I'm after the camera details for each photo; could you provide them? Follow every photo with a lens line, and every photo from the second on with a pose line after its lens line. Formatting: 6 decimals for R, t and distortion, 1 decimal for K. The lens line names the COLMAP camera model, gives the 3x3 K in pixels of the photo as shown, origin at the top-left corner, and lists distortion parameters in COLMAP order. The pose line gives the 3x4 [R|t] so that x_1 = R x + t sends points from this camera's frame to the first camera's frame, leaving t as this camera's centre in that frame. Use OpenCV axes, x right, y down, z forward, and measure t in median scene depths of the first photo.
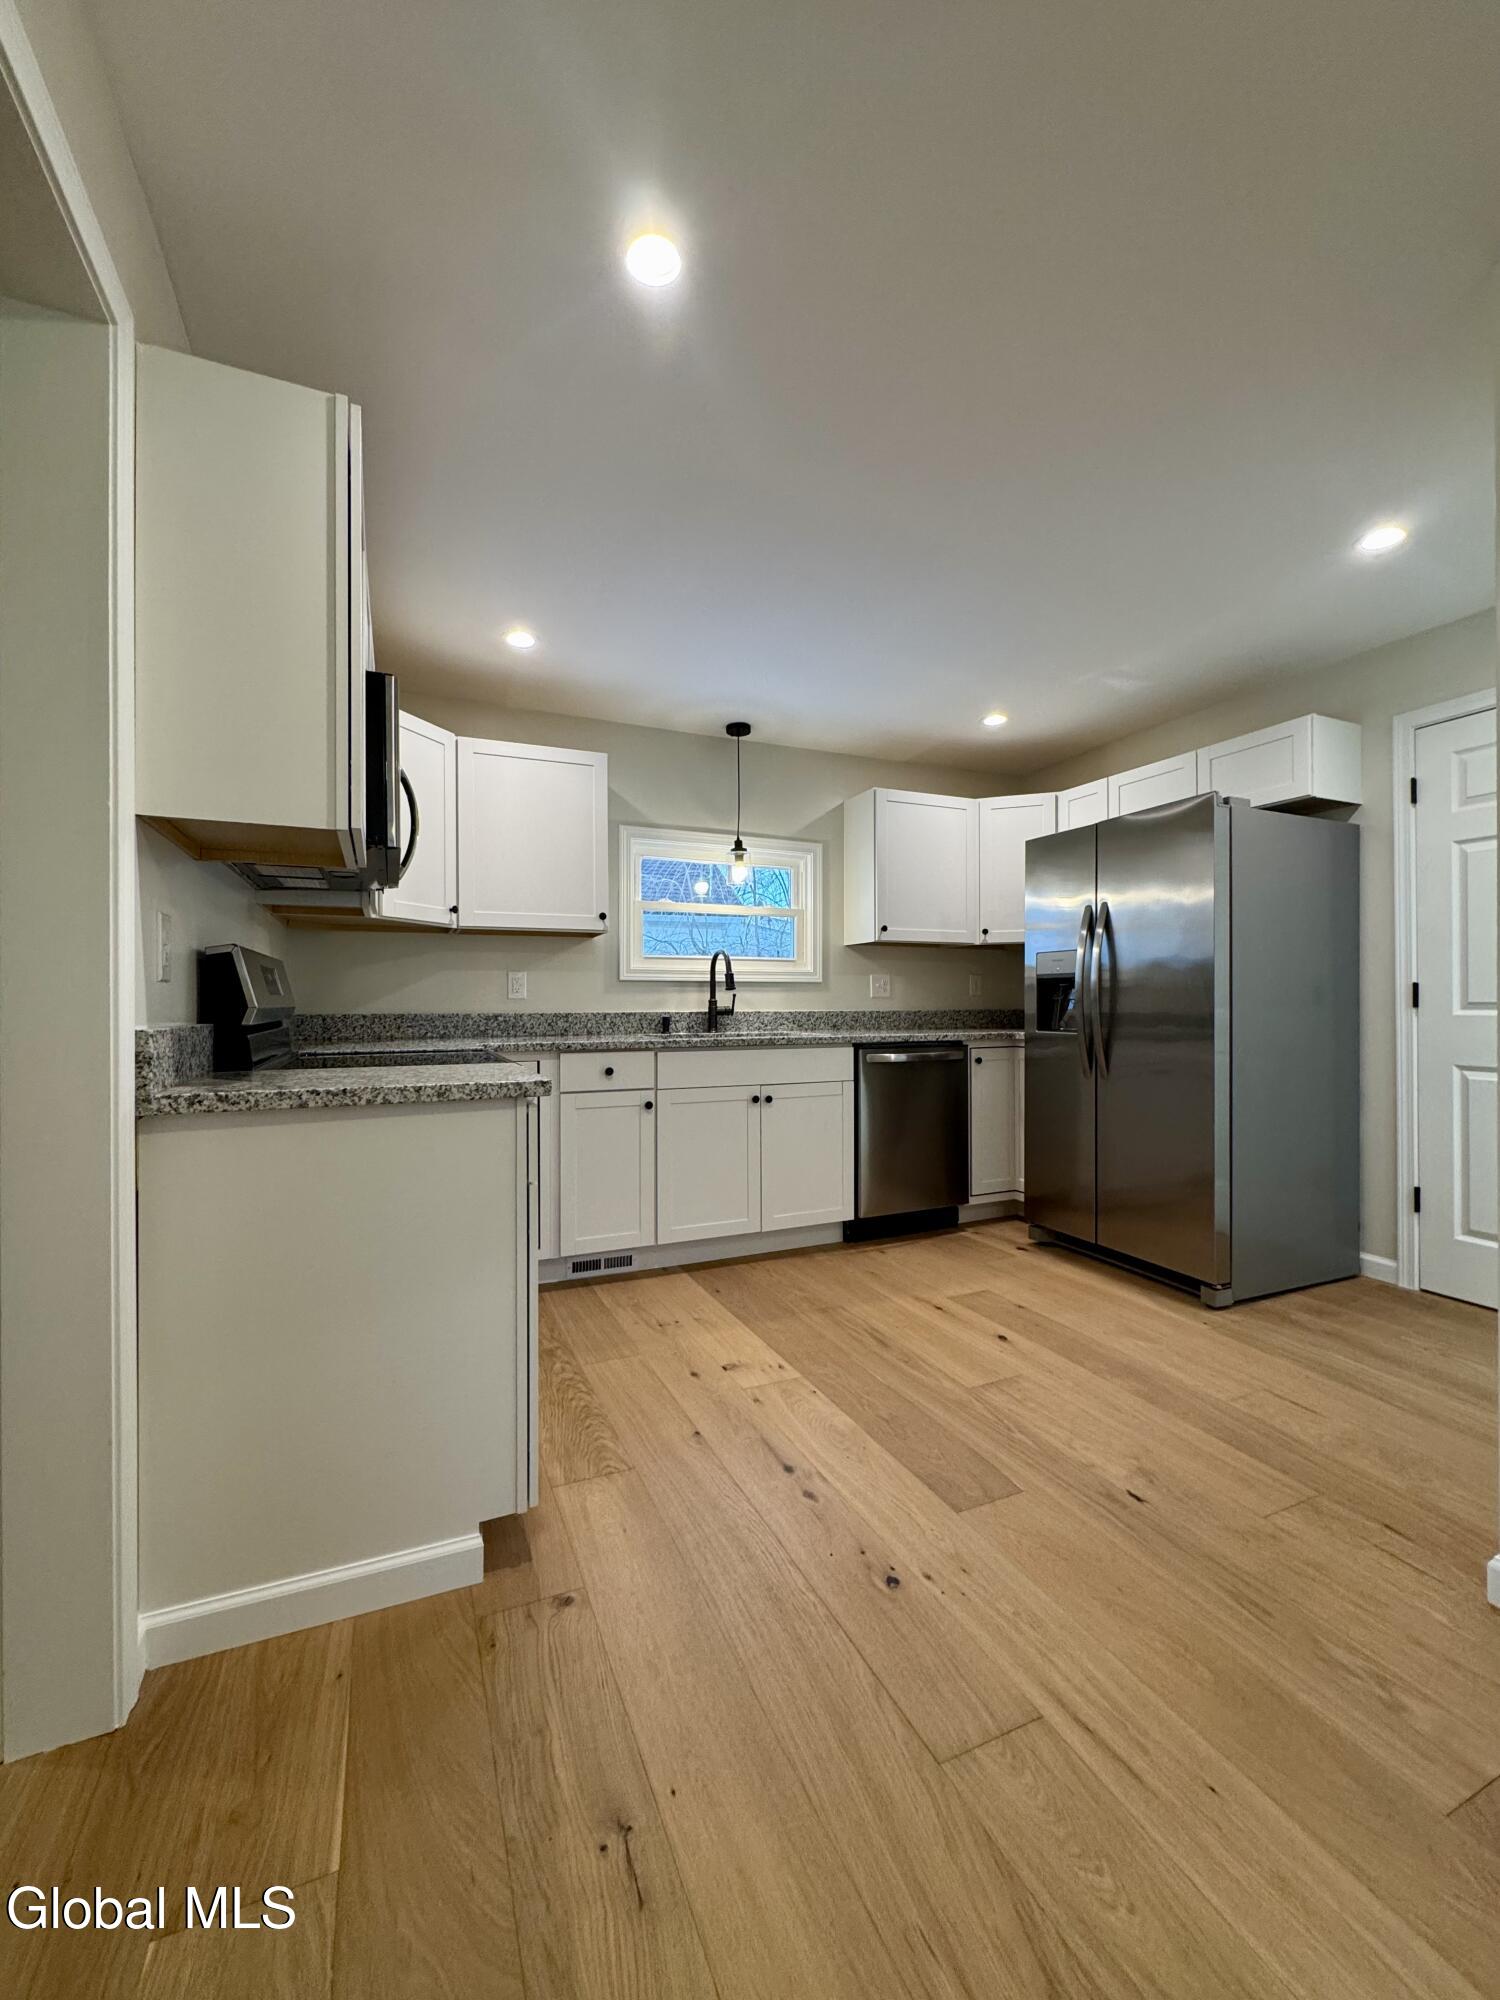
lens RADIAL K [[790.5, 0, 748.6], [0, 790.5, 996.1], [0, 0, 1]] dist [-0.001297, 0.000199]
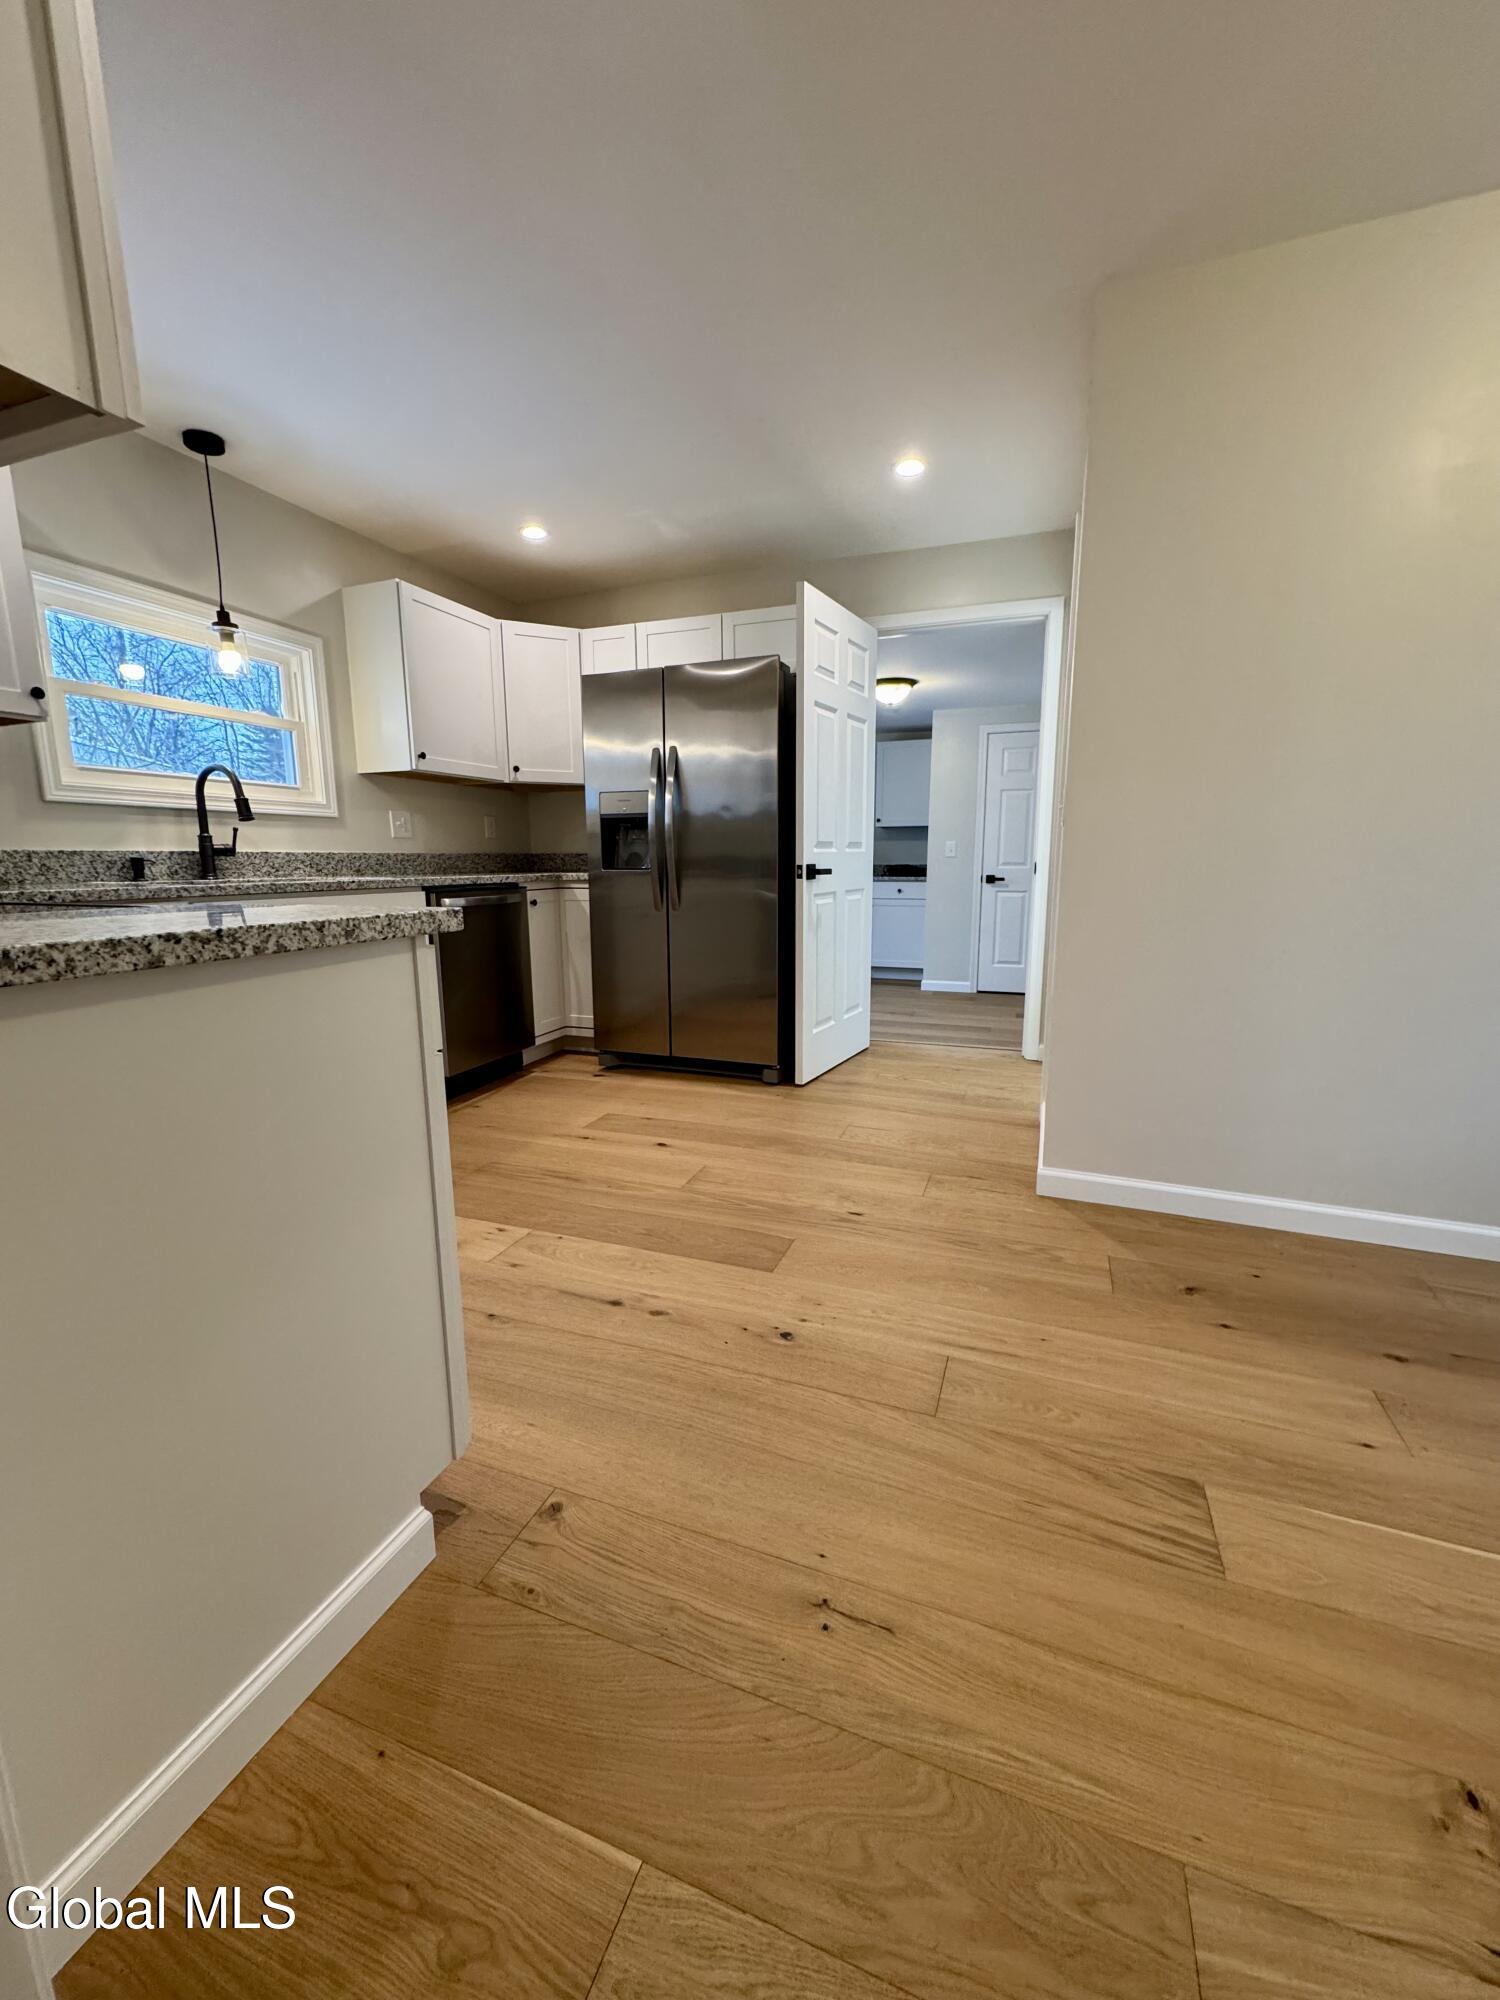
lens RADIAL K [[790.5, 0, 731.6], [0, 790.5, 994.8], [0, 0, 1]] dist [-0.001297, 0.000199]
pose [[0.710581, -0.118707, 0.693530, -0.347028], [-0.004307, 0.984914, 0.172994, 0.034223], [-0.703603, -0.125913, 0.699349, 0.183099]]
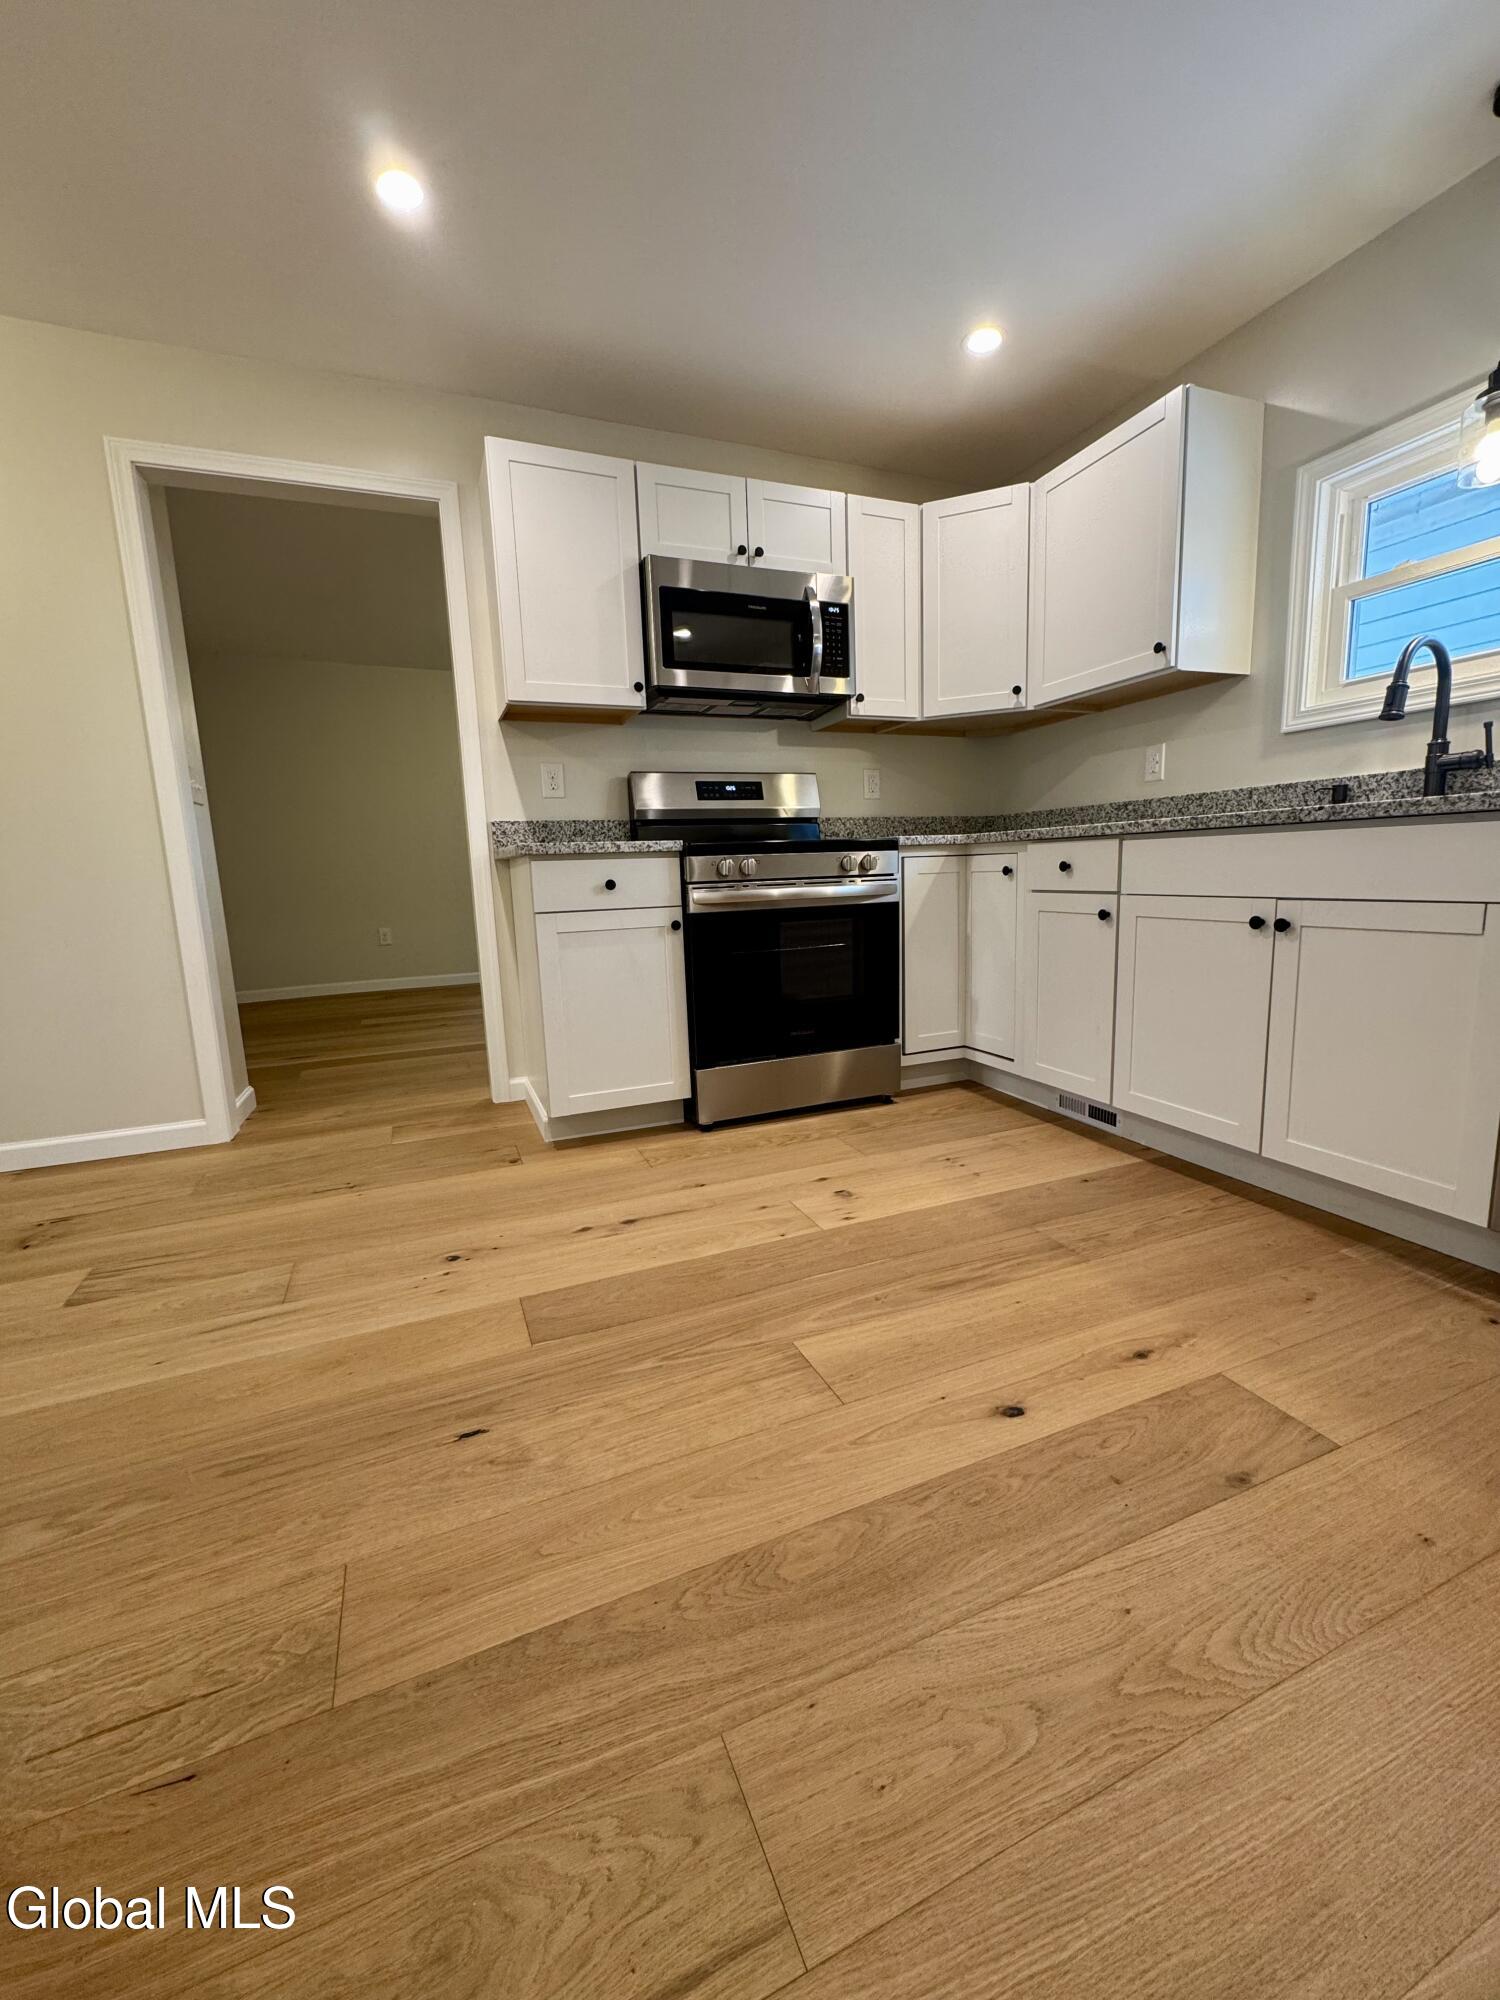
lens RADIAL K [[790.5, 0, 746.5], [0, 790.5, 985.7], [0, 0, 1]] dist [-0.001297, 0.000199]
pose [[-0.005121, 0.152343, -0.988314, 0.748438], [0.046686, 0.987286, 0.151943, 0.095965], [0.998896, -0.045363, -0.012169, 0.847042]]
